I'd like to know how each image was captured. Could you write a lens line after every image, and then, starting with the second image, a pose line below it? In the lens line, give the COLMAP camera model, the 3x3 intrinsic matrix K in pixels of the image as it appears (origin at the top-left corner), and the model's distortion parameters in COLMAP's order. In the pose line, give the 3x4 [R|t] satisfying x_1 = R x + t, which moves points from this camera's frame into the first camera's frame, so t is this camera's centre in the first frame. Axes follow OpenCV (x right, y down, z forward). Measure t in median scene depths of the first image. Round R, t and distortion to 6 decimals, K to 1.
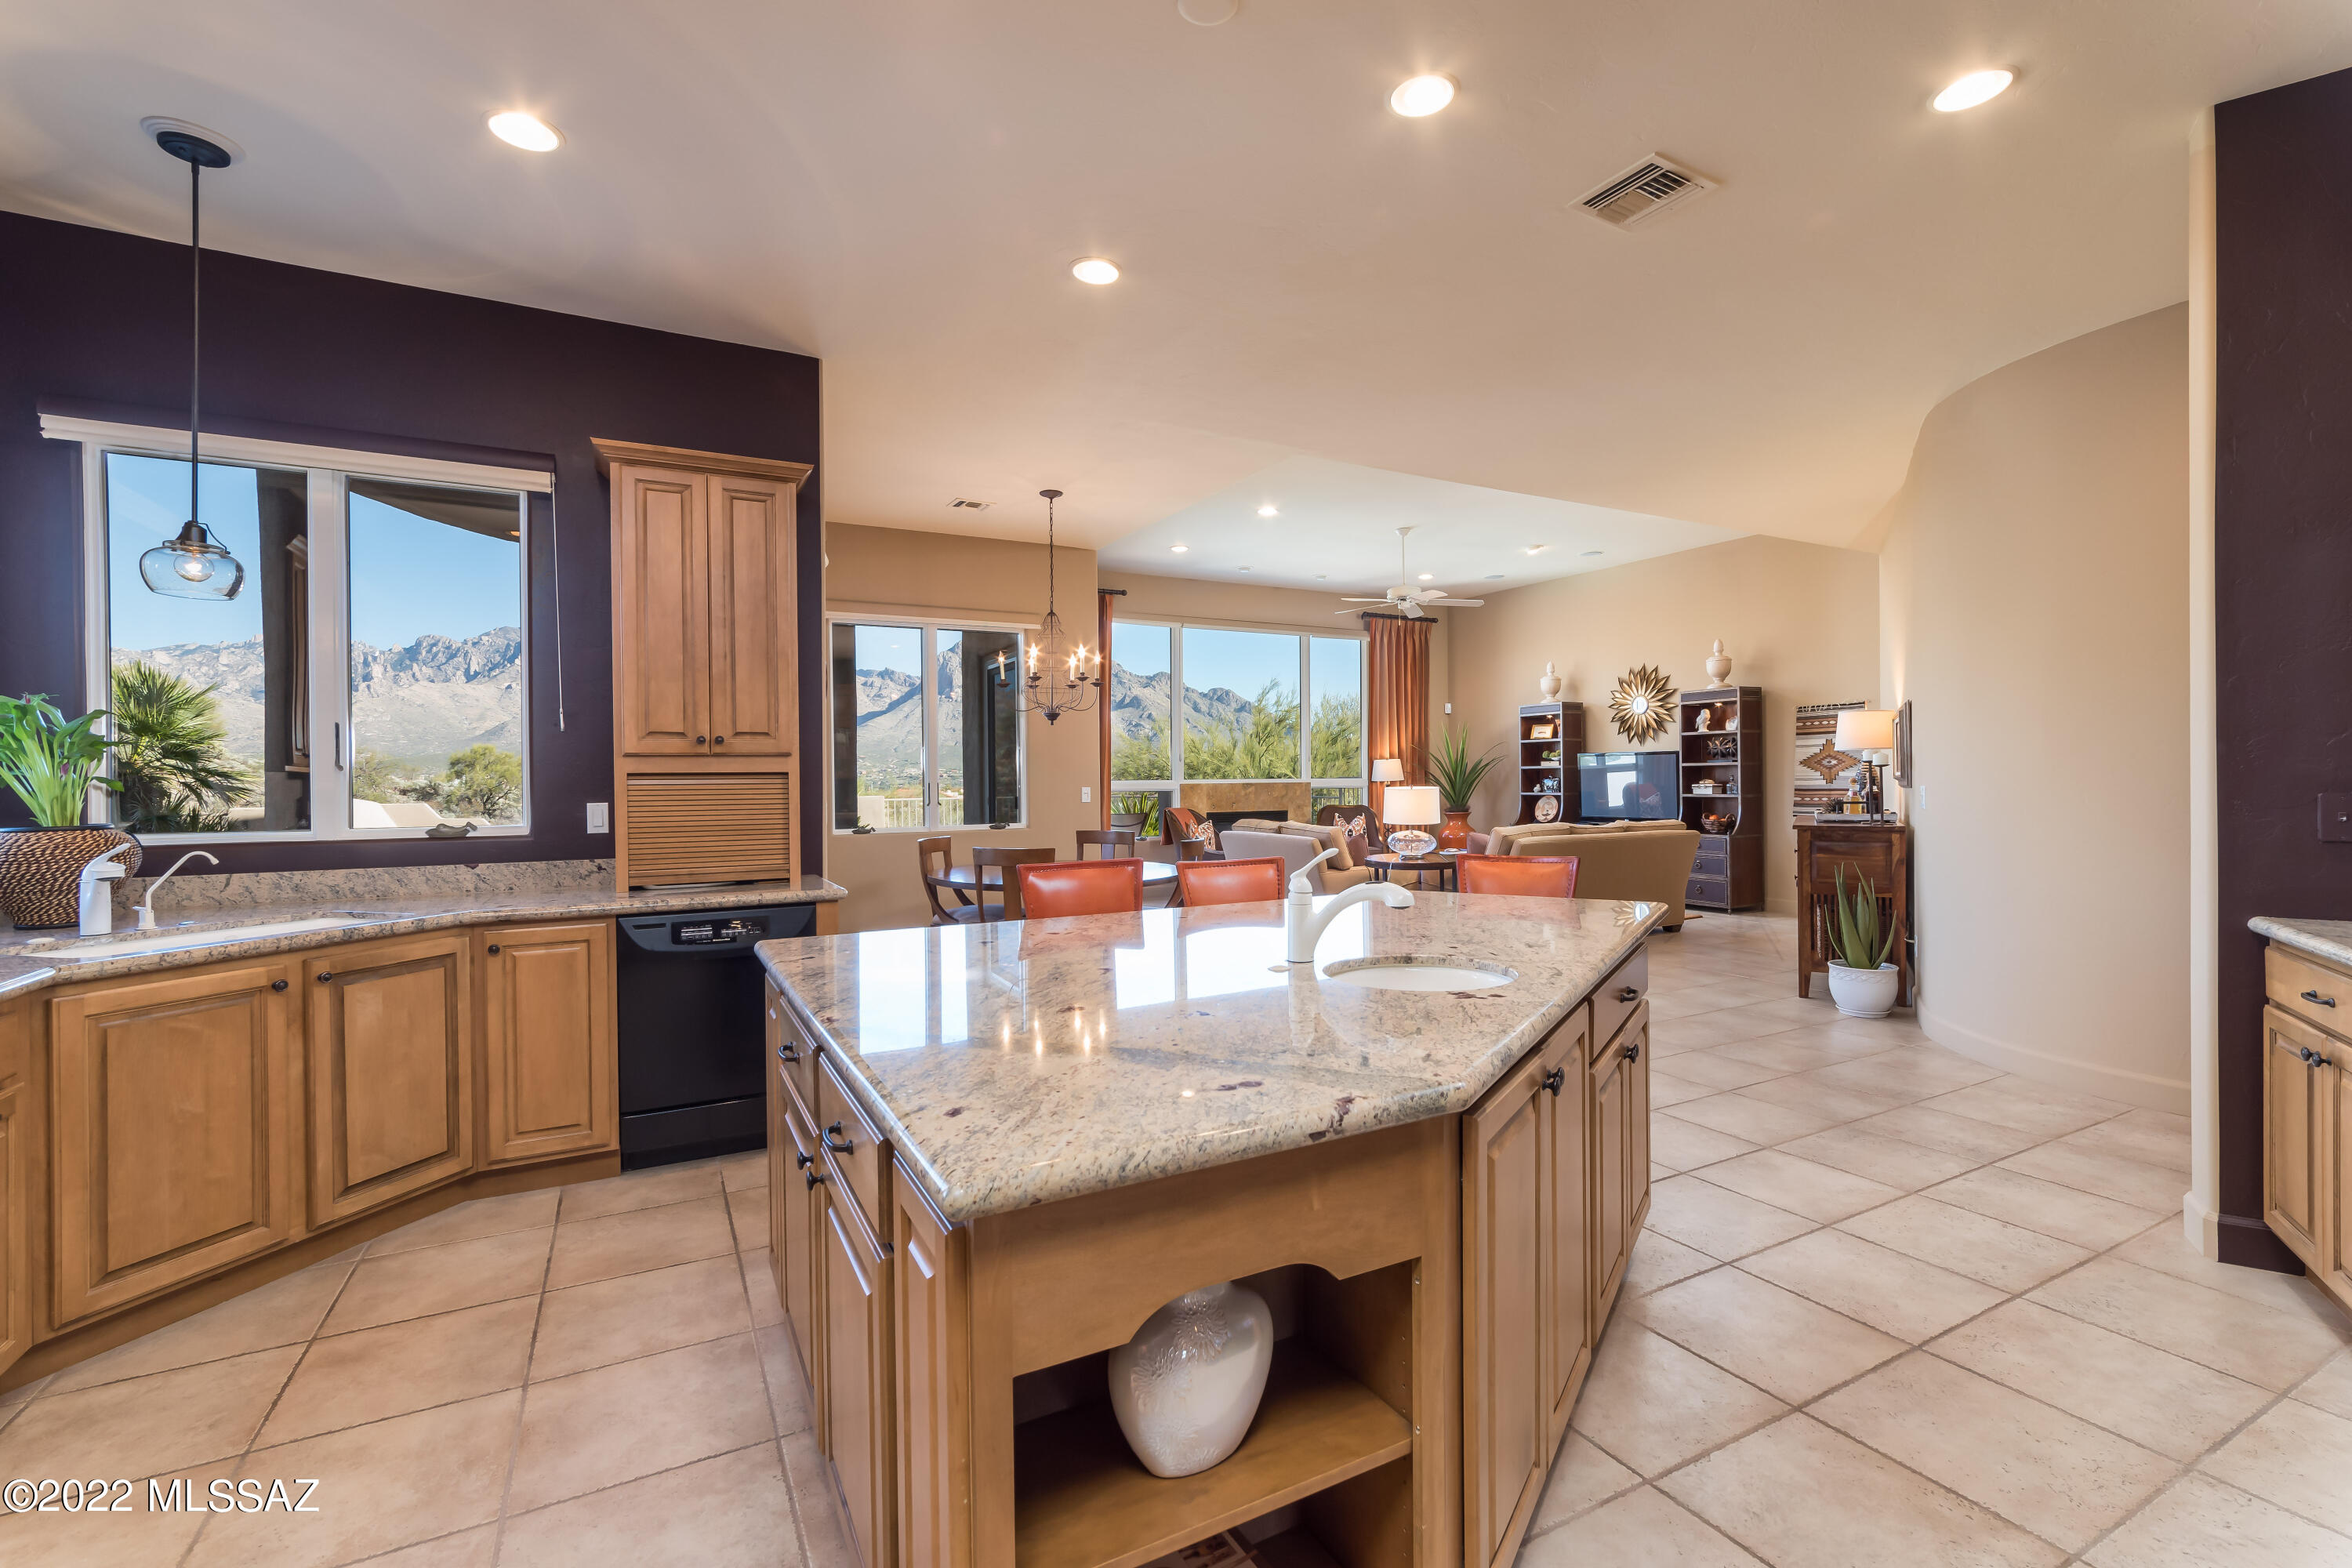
lens RADIAL K [[1029.4, 0, 1185.2], [0, 1029.4, 783.3], [0, 0, 1]] dist [-0.005499, 0.004861]
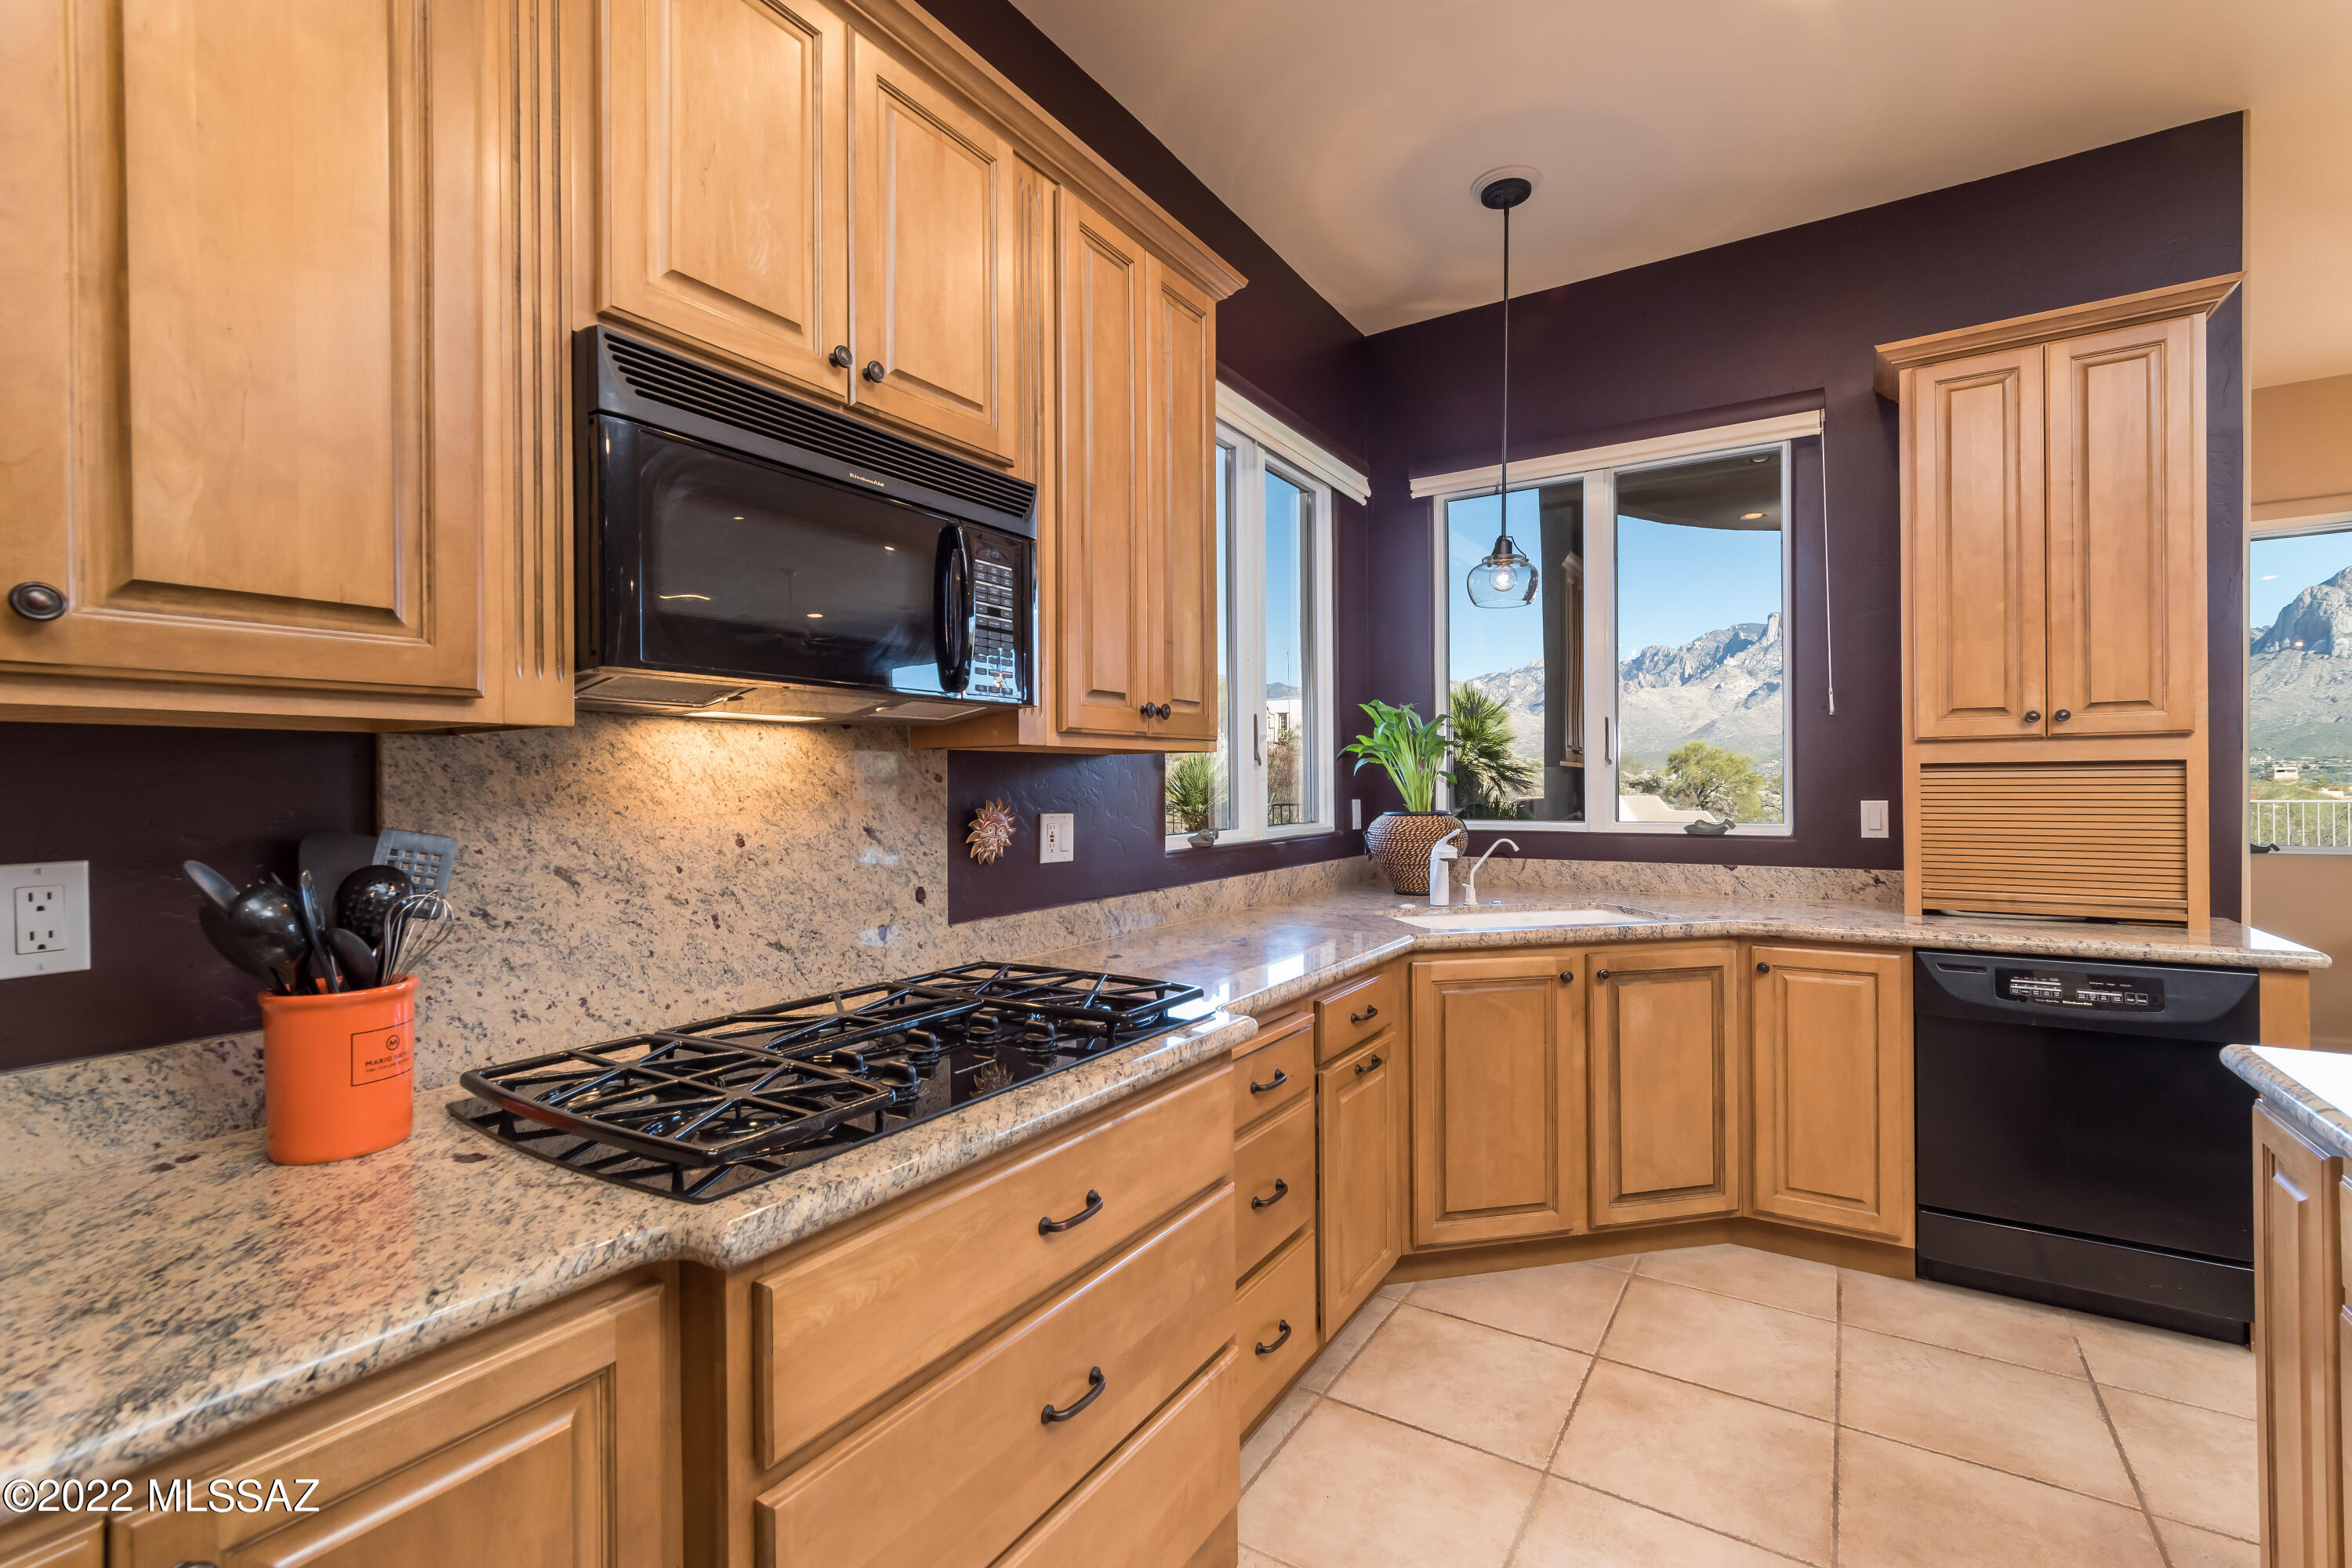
lens RADIAL K [[1029.4, 0, 1185.2], [0, 1029.4, 783.3], [0, 0, 1]] dist [-0.005499, 0.004861]
pose [[0.489426, 0.005906, -0.872025, -0.154156], [-0.001115, 0.999980, 0.006147, 0.001147], [0.872044, -0.002036, 0.489423, 0.150187]]
